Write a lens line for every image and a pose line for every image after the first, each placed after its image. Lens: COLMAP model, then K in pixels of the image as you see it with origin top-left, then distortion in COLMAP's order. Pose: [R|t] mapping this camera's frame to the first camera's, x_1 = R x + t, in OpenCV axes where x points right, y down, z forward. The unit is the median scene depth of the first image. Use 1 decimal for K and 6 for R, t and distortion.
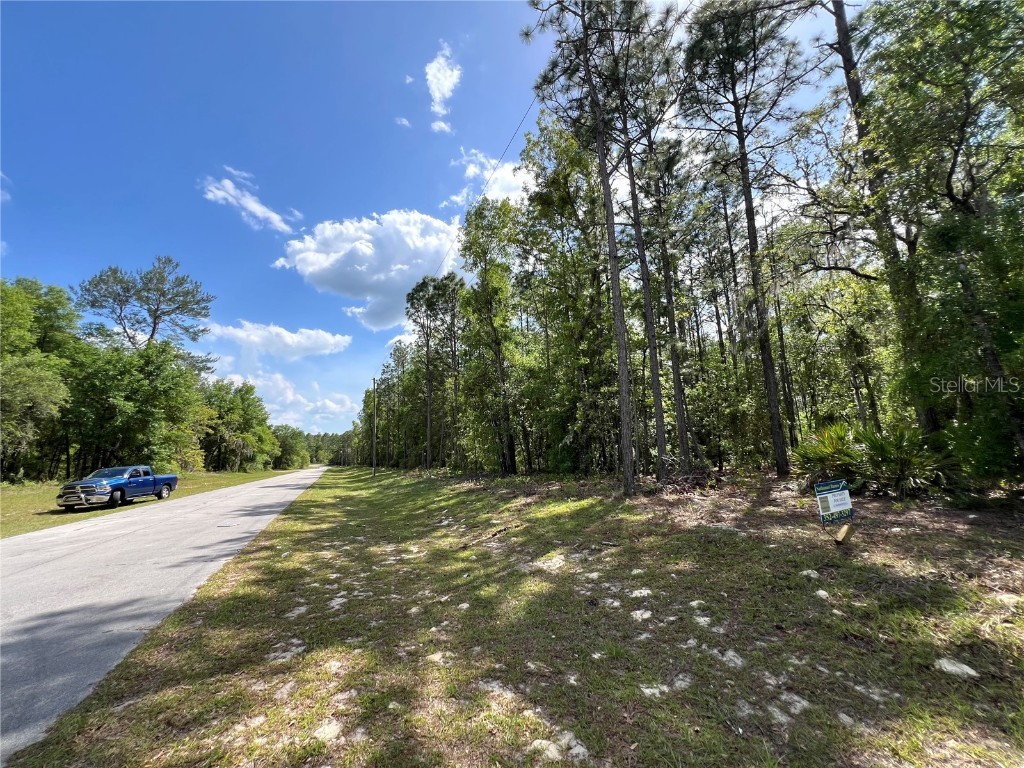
lens RADIAL K [[426.7, 0, 509.7], [0, 426.7, 384.1], [0, 0, 1]] dist [0.002148, 0.000354]
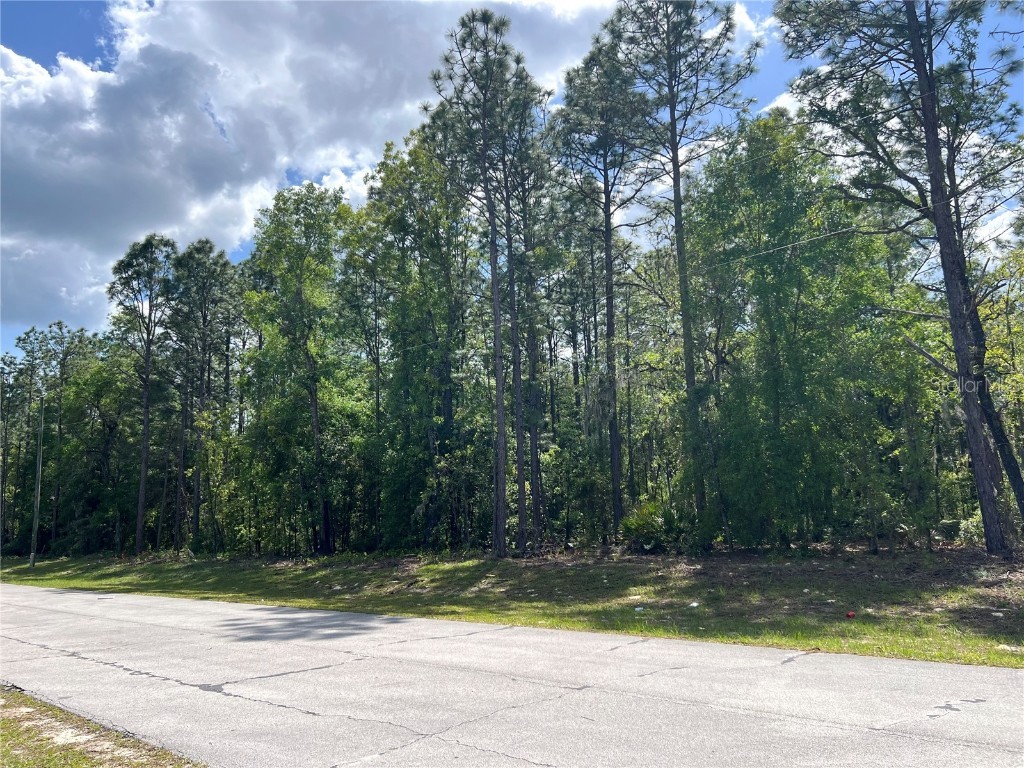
lens RADIAL K [[801.8, 0, 517.0], [0, 801.8, 387.1], [0, 0, 1]] dist [0.071678, -0.073761]
pose [[0.925403, 0.079092, 0.370640, -0.117690], [-0.071022, 0.996847, -0.035394, -0.030430], [-0.372270, 0.006430, 0.928102, -0.238405]]
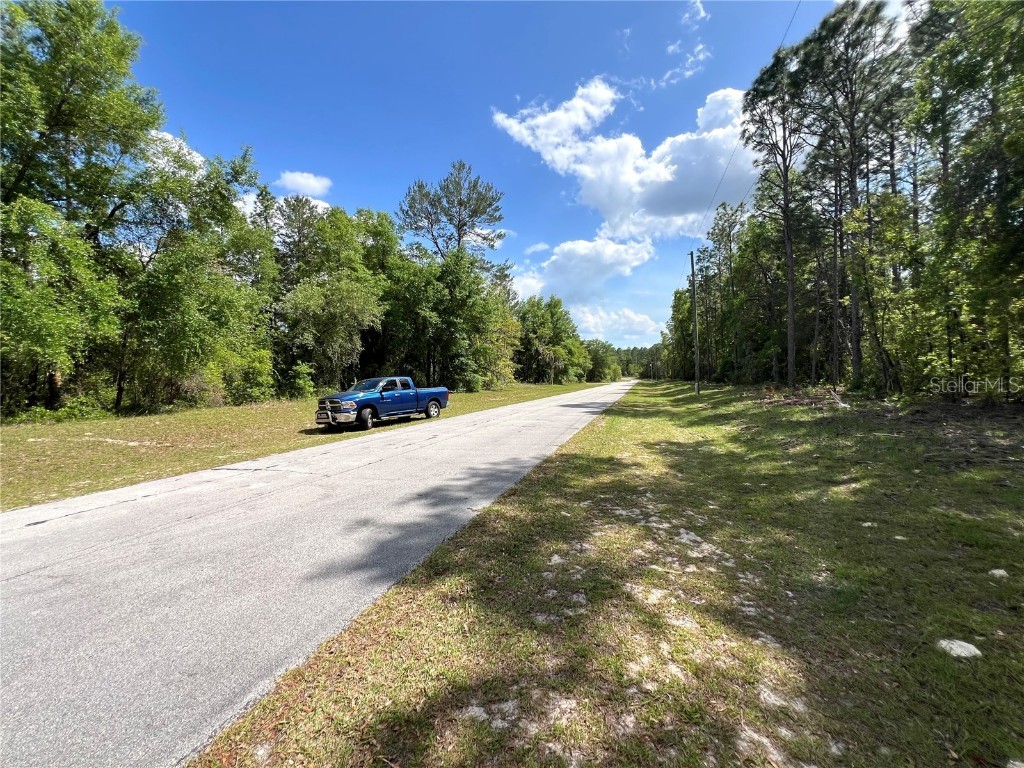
lens RADIAL K [[426.7, 0, 509.7], [0, 426.7, 384.1], [0, 0, 1]] dist [0.002148, 0.000354]
pose [[0.770429, 0.021170, -0.637175, -0.095321], [0.106052, 0.981267, 0.160833, 0.046598], [0.628643, -0.191485, 0.753751, 0.249560]]
